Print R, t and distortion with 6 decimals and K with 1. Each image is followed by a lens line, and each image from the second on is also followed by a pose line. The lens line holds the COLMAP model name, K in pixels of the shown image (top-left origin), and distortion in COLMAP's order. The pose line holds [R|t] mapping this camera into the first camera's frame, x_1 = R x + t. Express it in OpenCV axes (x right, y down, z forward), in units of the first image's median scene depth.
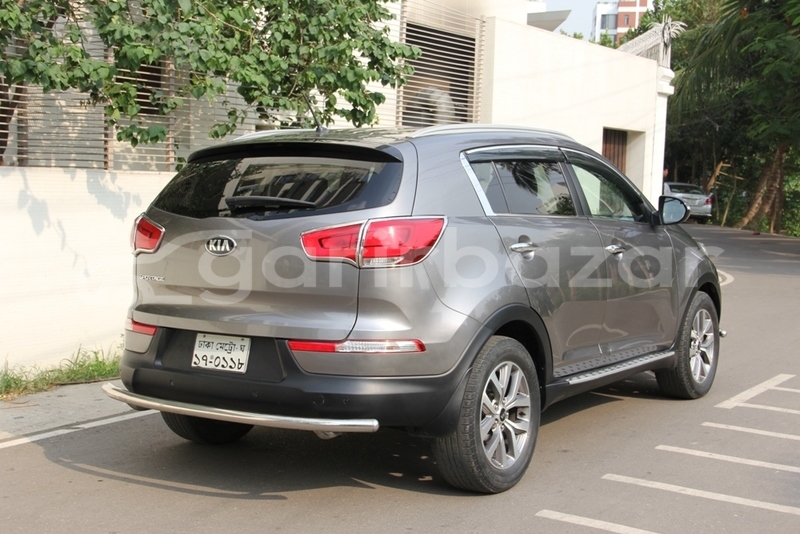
lens RADIAL K [[1222.9, 0, 402.5], [0, 1222.9, 268.8], [0, 0, 1]] dist [0.249146, 0.000000]
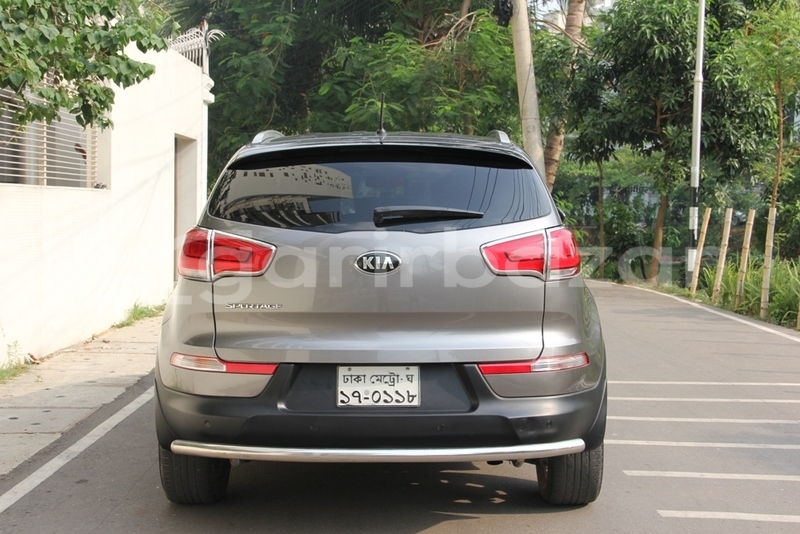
lens RADIAL K [[1222.9, 0, 401.8], [0, 1222.9, 265.9], [0, 0, 1]] dist [0.249146, 0.000000]
pose [[0.807734, -0.041566, 0.588079, -0.638214], [0.047327, 0.998864, 0.005595, -0.020585], [-0.587644, 0.023313, 0.808784, 0.288493]]
